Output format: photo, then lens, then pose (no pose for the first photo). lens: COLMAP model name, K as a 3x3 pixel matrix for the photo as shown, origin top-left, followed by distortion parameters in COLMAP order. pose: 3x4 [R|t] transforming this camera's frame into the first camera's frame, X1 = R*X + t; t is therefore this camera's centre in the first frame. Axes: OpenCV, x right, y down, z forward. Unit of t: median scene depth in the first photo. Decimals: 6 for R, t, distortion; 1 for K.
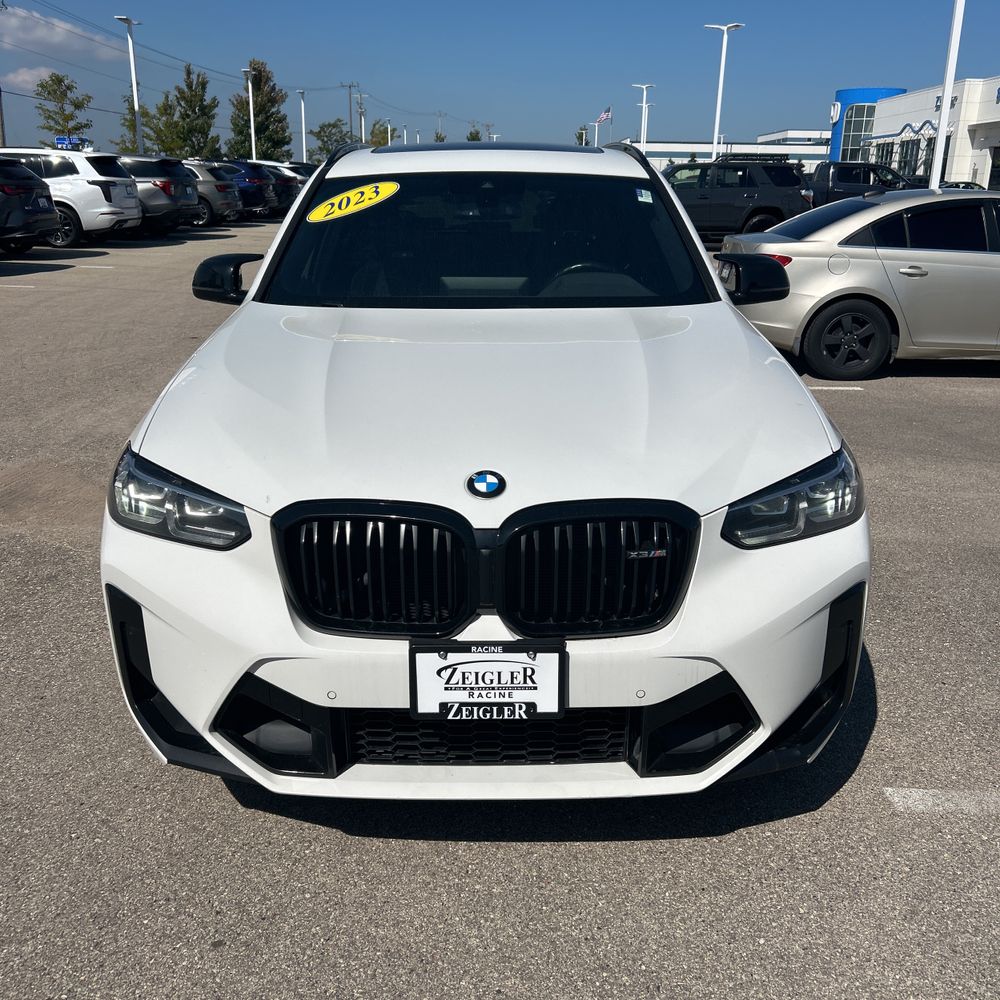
lens RADIAL K [[1027.1, 0, 489.3], [0, 1027.1, 480.4], [0, 0, 1]] dist [0.019022, -0.008165]
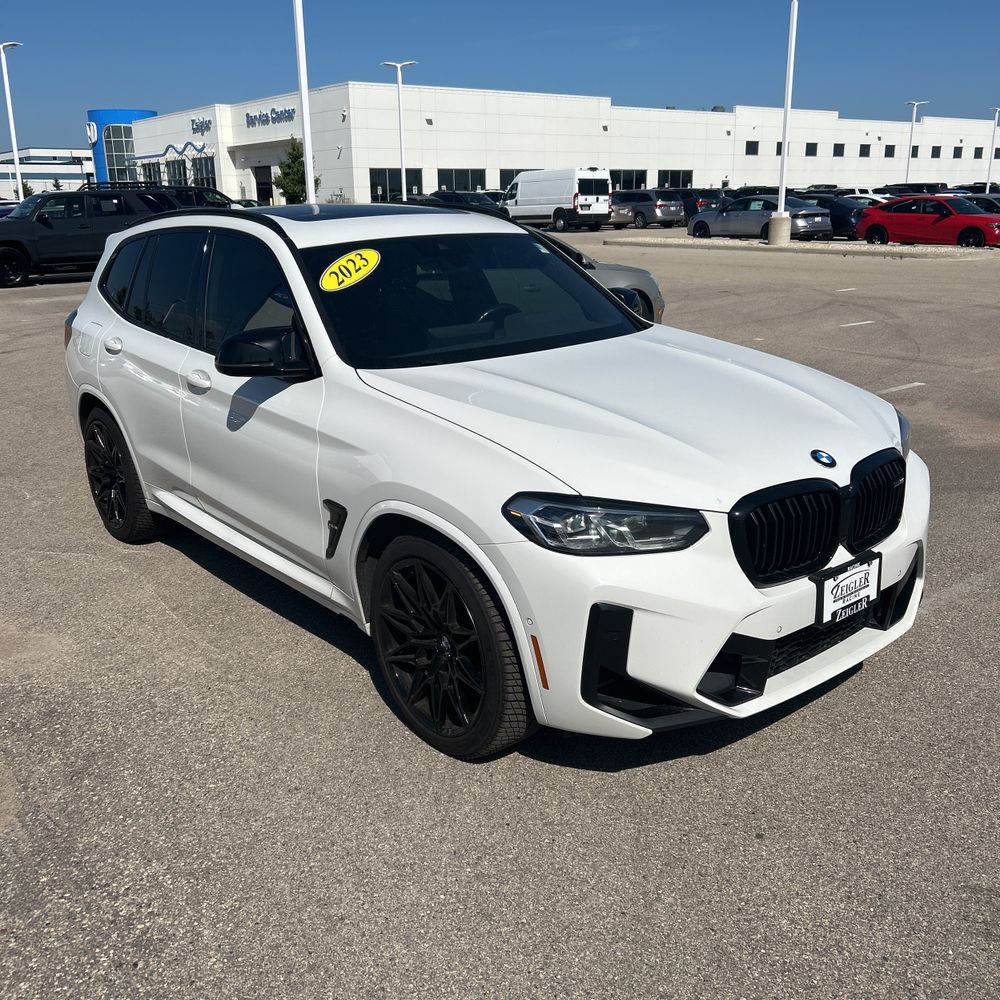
lens RADIAL K [[1027.1, 0, 489.3], [0, 1027.1, 480.4], [0, 0, 1]] dist [0.019022, -0.008165]
pose [[0.771864, -0.195268, 0.605060, -0.133166], [0.204186, 0.977389, 0.054951, -0.015302], [-0.602109, 0.081130, 0.794282, 0.012405]]
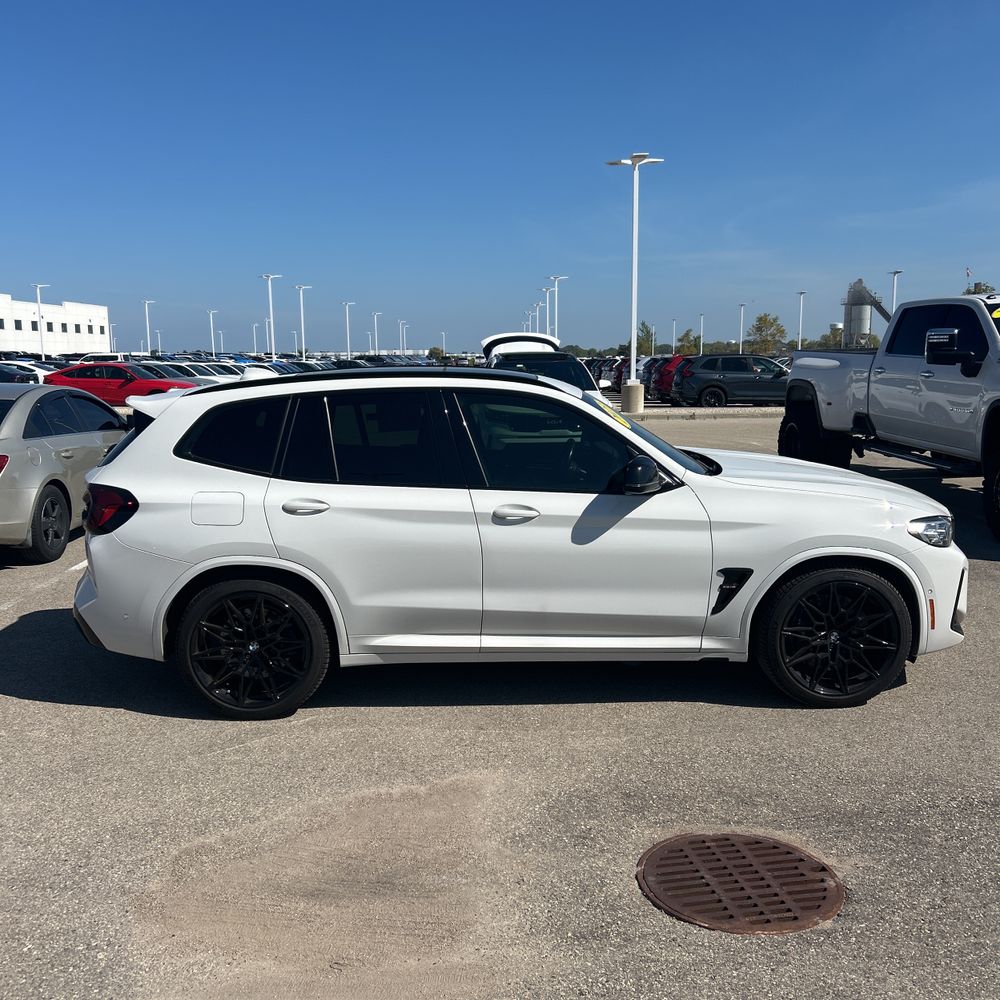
lens RADIAL K [[1032.4, 0, 500.0], [0, 1032.4, 500.0], [0, 0, 1]] dist [0.169101, -0.458632]
pose [[-0.041873, -0.154963, 0.987032, -0.293484], [0.285689, 0.944795, 0.160452, -0.080311], [-0.957407, 0.288703, 0.004710, 0.218084]]
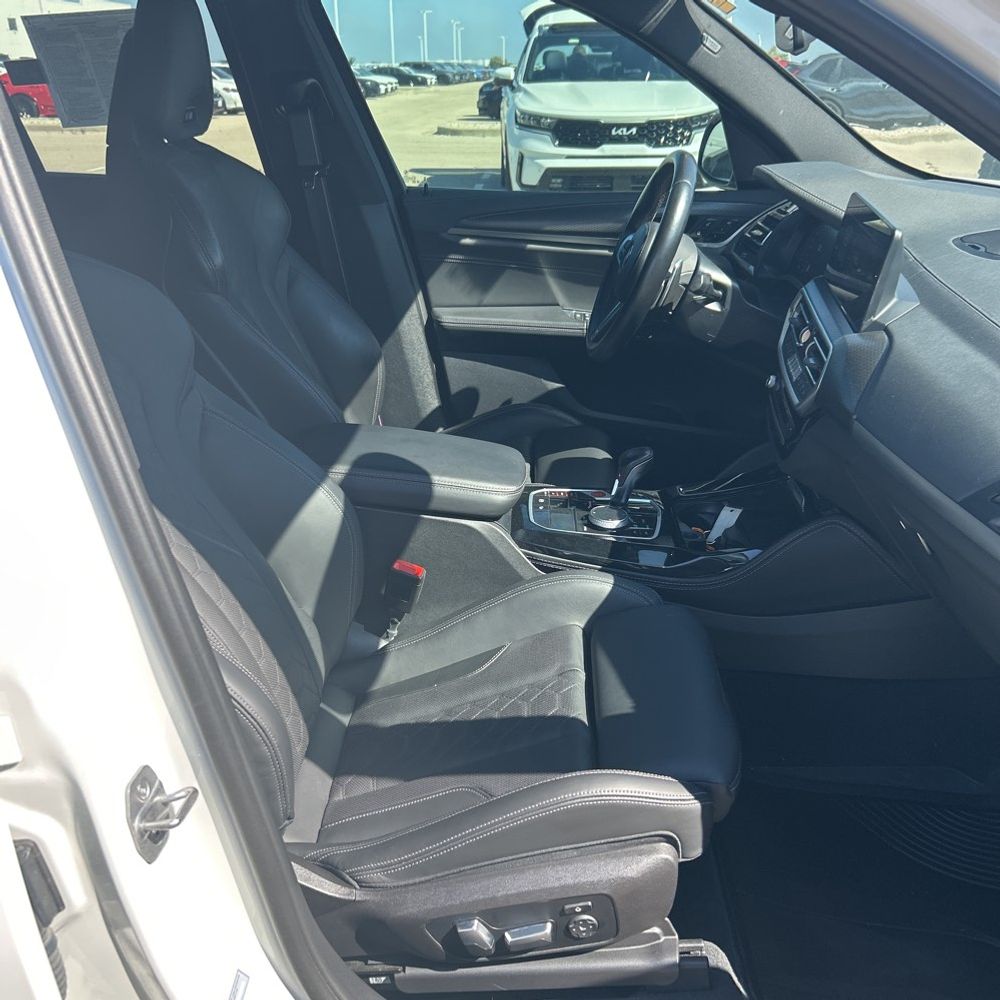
lens RADIAL K [[1027.1, 0, 489.3], [0, 1027.1, 480.4], [0, 0, 1]] dist [0.019022, -0.008165]
pose [[0.029364, -0.386590, 0.921784, -0.068365], [0.285194, 0.887090, 0.362954, -0.052589], [-0.958020, 0.252229, 0.136302, 0.204195]]
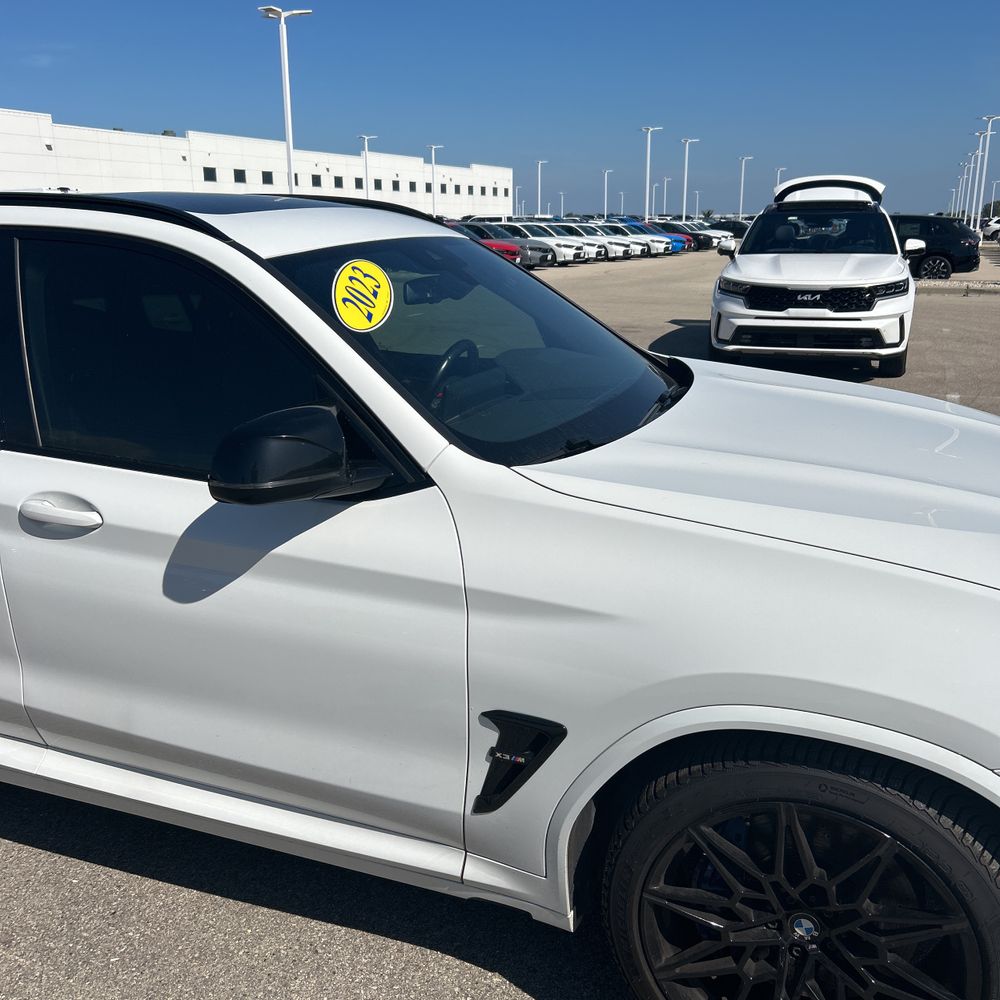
lens RADIAL K [[1027.1, 0, 489.3], [0, 1027.1, 480.4], [0, 0, 1]] dist [0.019022, -0.008165]
pose [[0.360158, -0.247439, 0.899477, -0.129636], [0.273206, 0.949885, 0.151912, -0.043711], [-0.891989, 0.191031, 0.409711, 0.128351]]
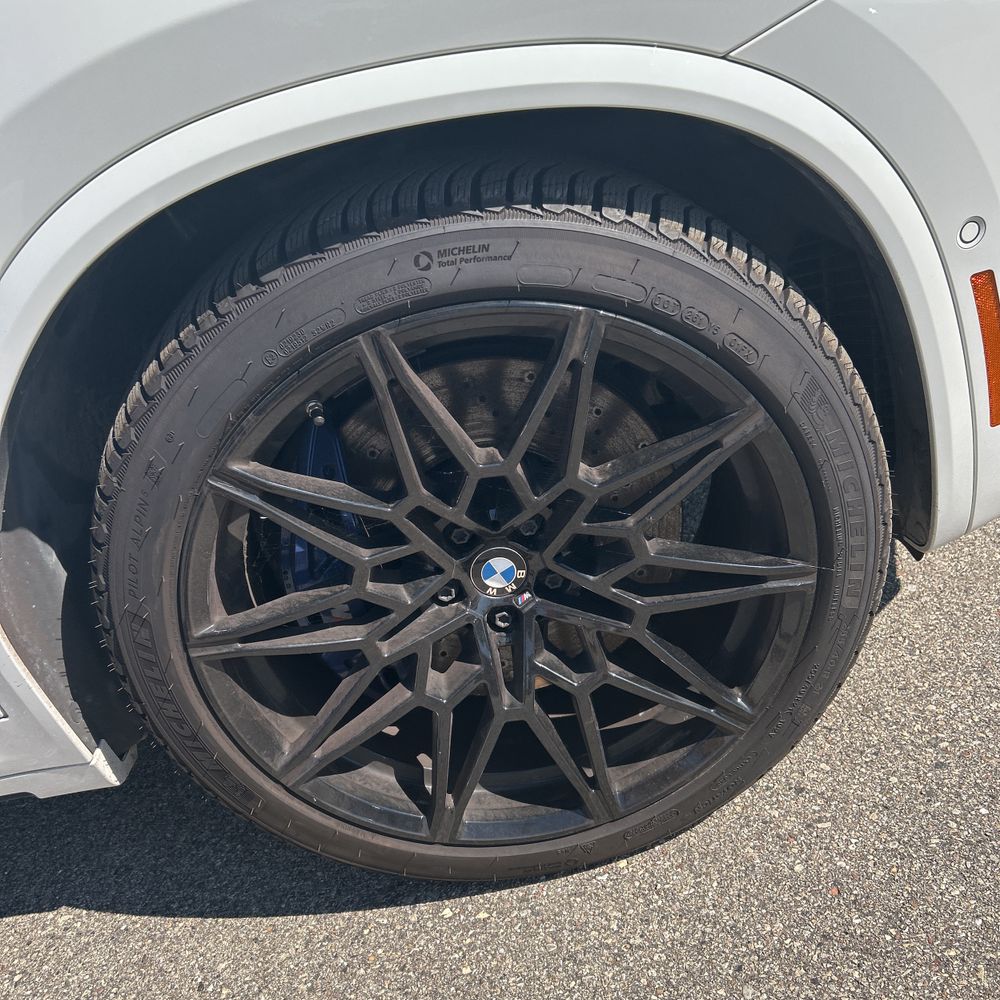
lens RADIAL K [[1032.4, 0, 500.0], [0, 1032.4, 500.0], [0, 0, 1]] dist [0.169101, -0.458632]
pose [[-0.093689, -0.461419, 0.882222, -0.087467], [0.499201, 0.744909, 0.442615, -0.007672], [-0.861406, 0.481874, 0.160551, 0.139269]]
